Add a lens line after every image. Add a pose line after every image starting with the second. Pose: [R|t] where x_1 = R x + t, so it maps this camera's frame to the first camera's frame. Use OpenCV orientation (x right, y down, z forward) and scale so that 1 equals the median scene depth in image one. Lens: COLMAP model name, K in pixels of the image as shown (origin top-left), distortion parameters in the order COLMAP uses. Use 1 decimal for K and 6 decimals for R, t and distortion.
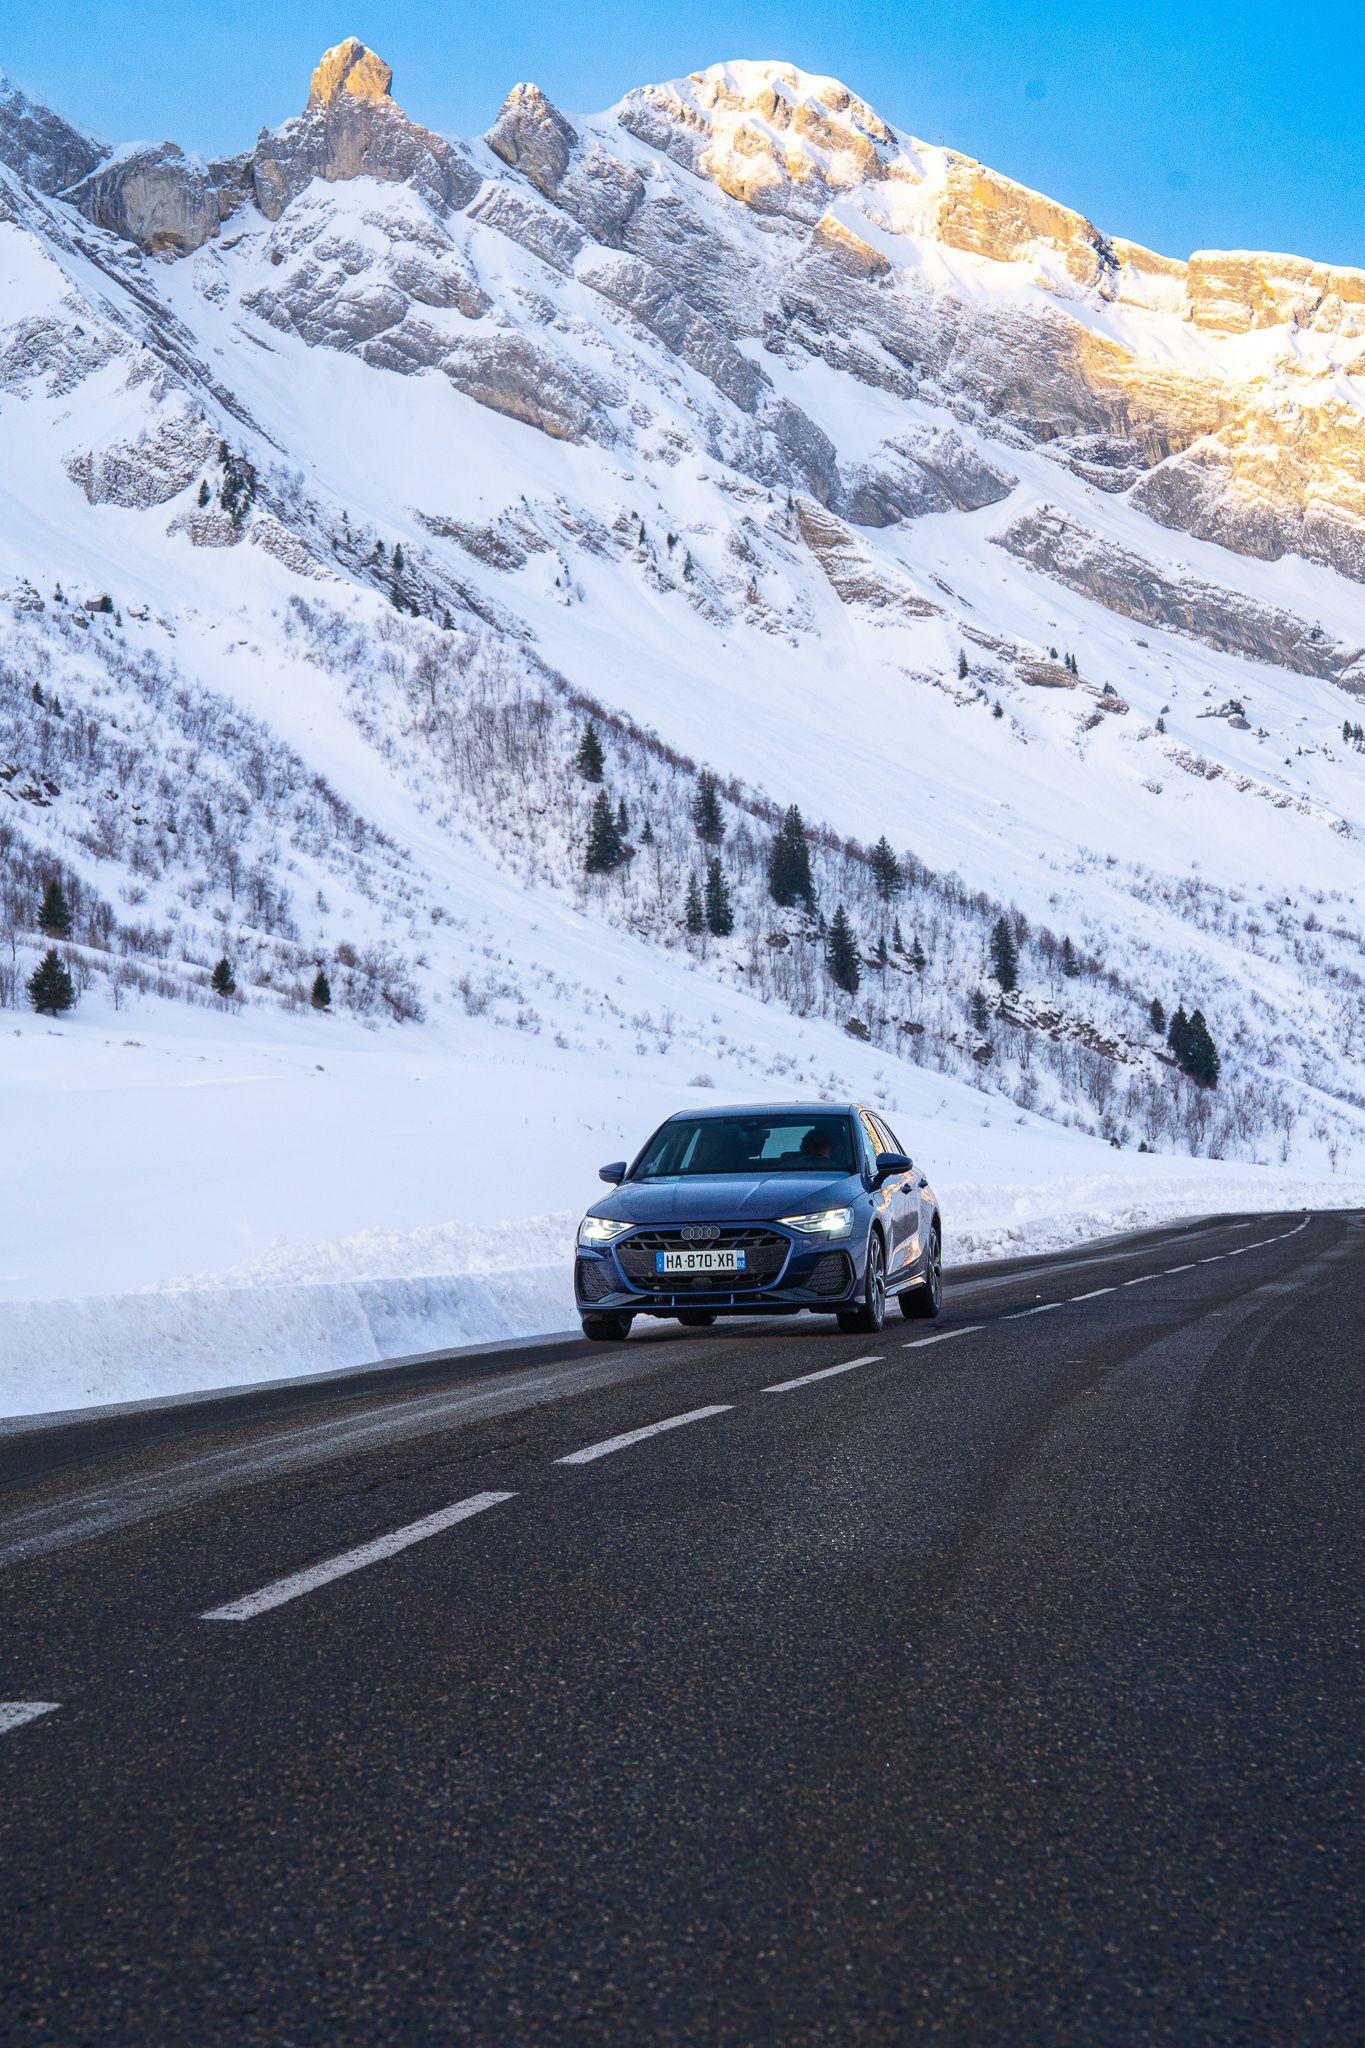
lens RADIAL K [[3995.6, 0, 696.5], [0, 3995.6, 1028.2], [0, 0, 1]] dist [0.392291, 0.000000]
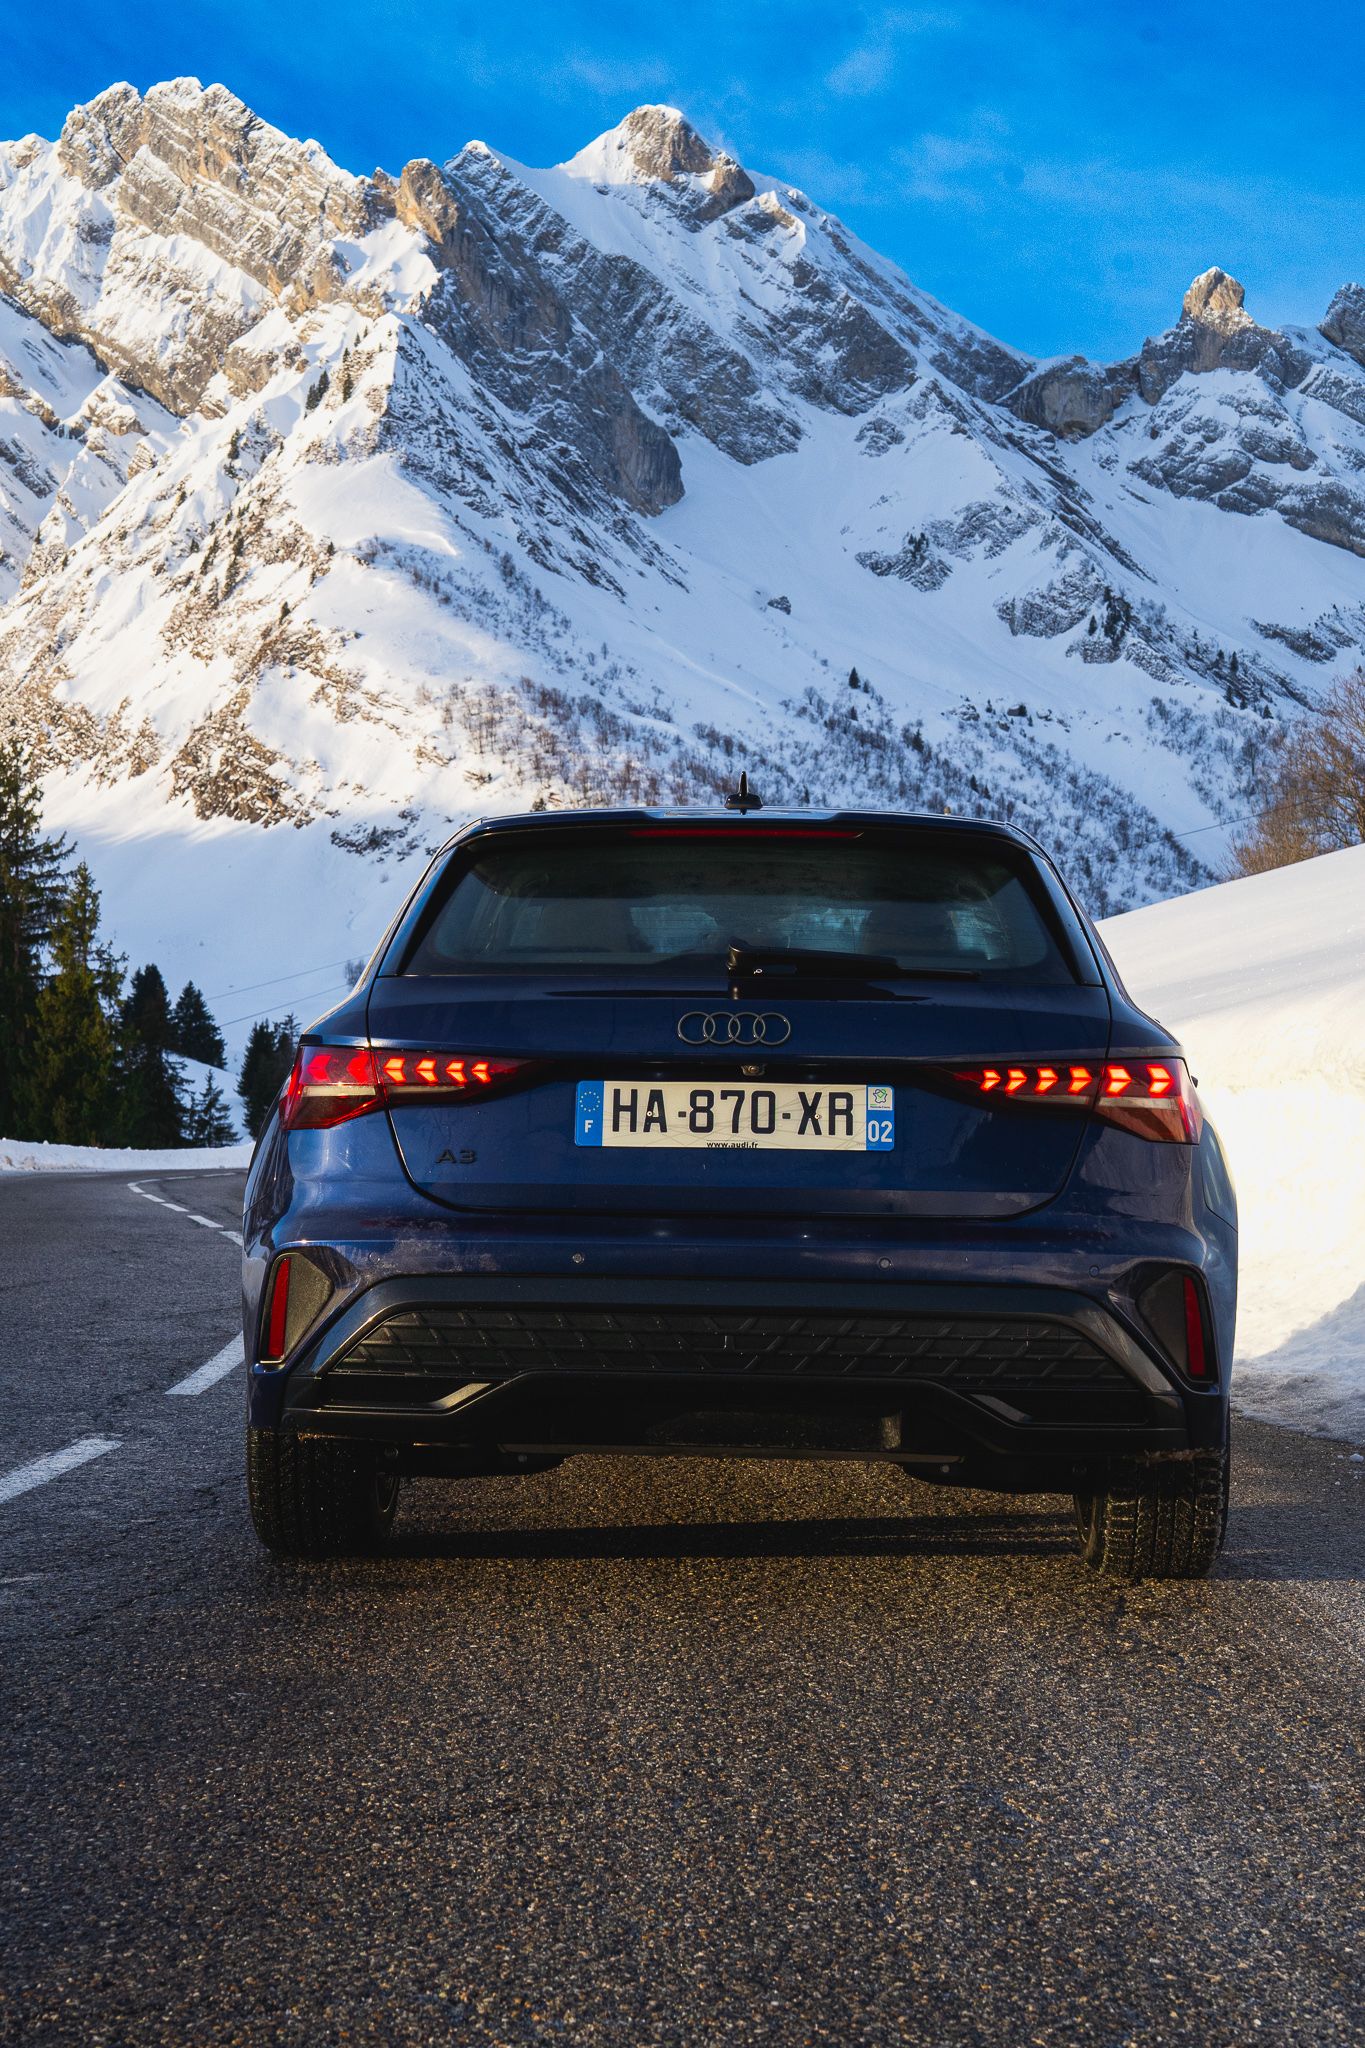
lens RADIAL K [[3162.7, 0, 666.6], [0, 3162.7, 1030.8], [0, 0, 1]] dist [0.163033, 0.000000]
pose [[0.966290, -0.004934, -0.257409, 0.017392], [0.007576, 0.999928, 0.009274, -0.002889], [0.257345, -0.010912, 0.966258, -0.097242]]
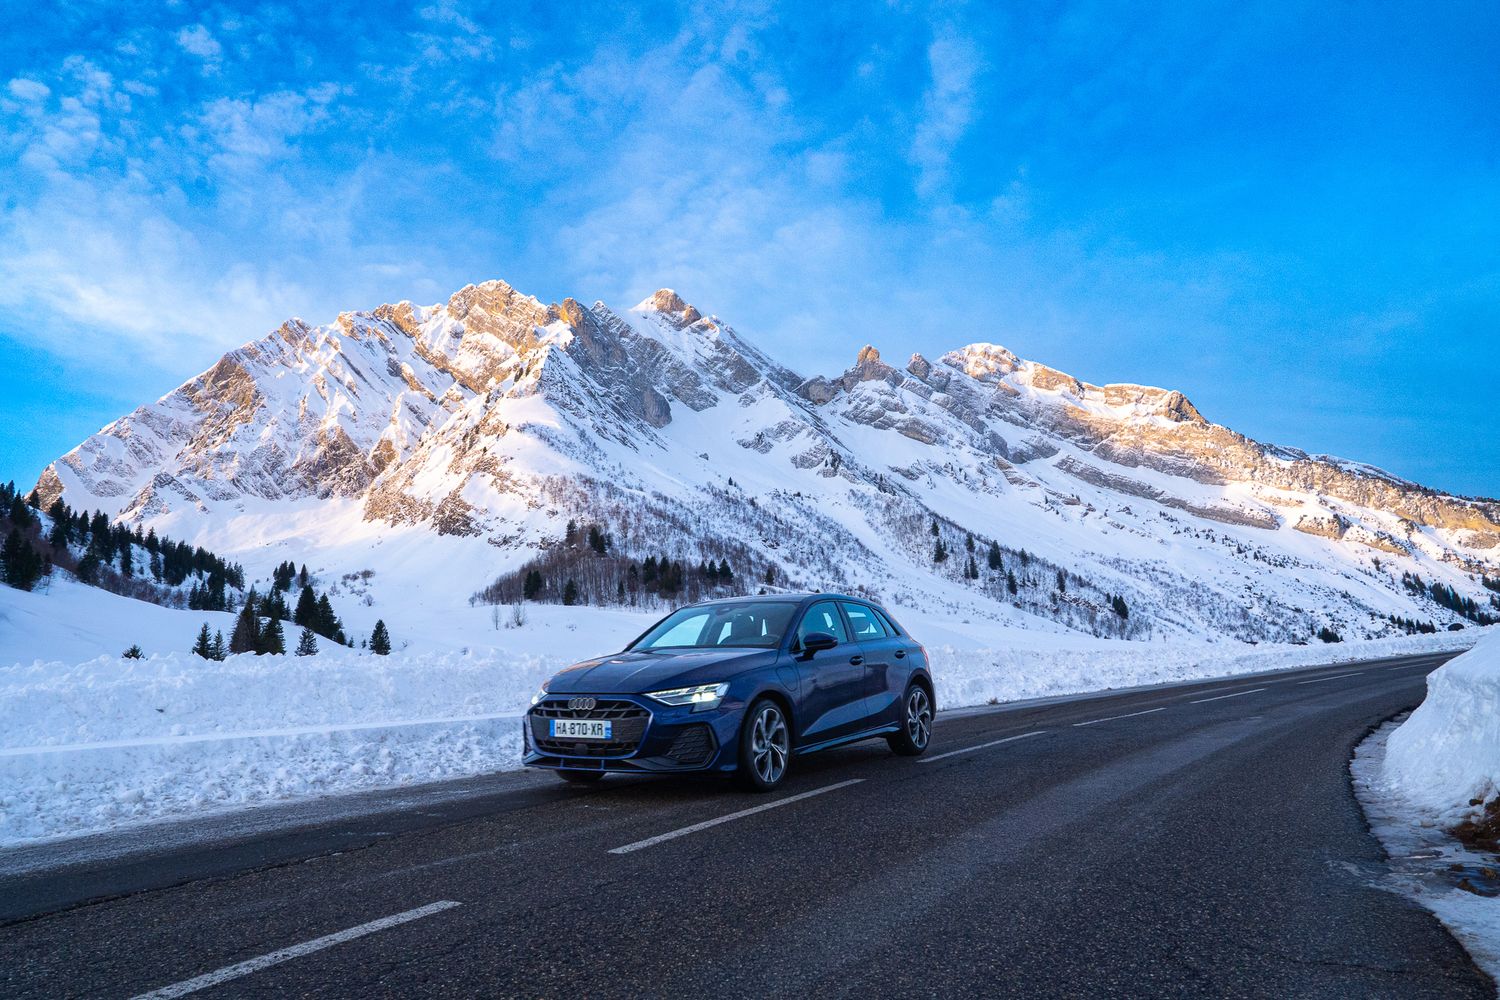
lens RADIAL K [[1086.8, 0, 751.8], [0, 1086.8, 506.7], [0, 0, 1]] dist [-0.099469, 0.000303]
pose [[0.977924, -0.049971, -0.202900, 0.006970], [0.029830, 0.994425, -0.101138, 0.001908], [0.206822, 0.092852, 0.973962, 0.046704]]
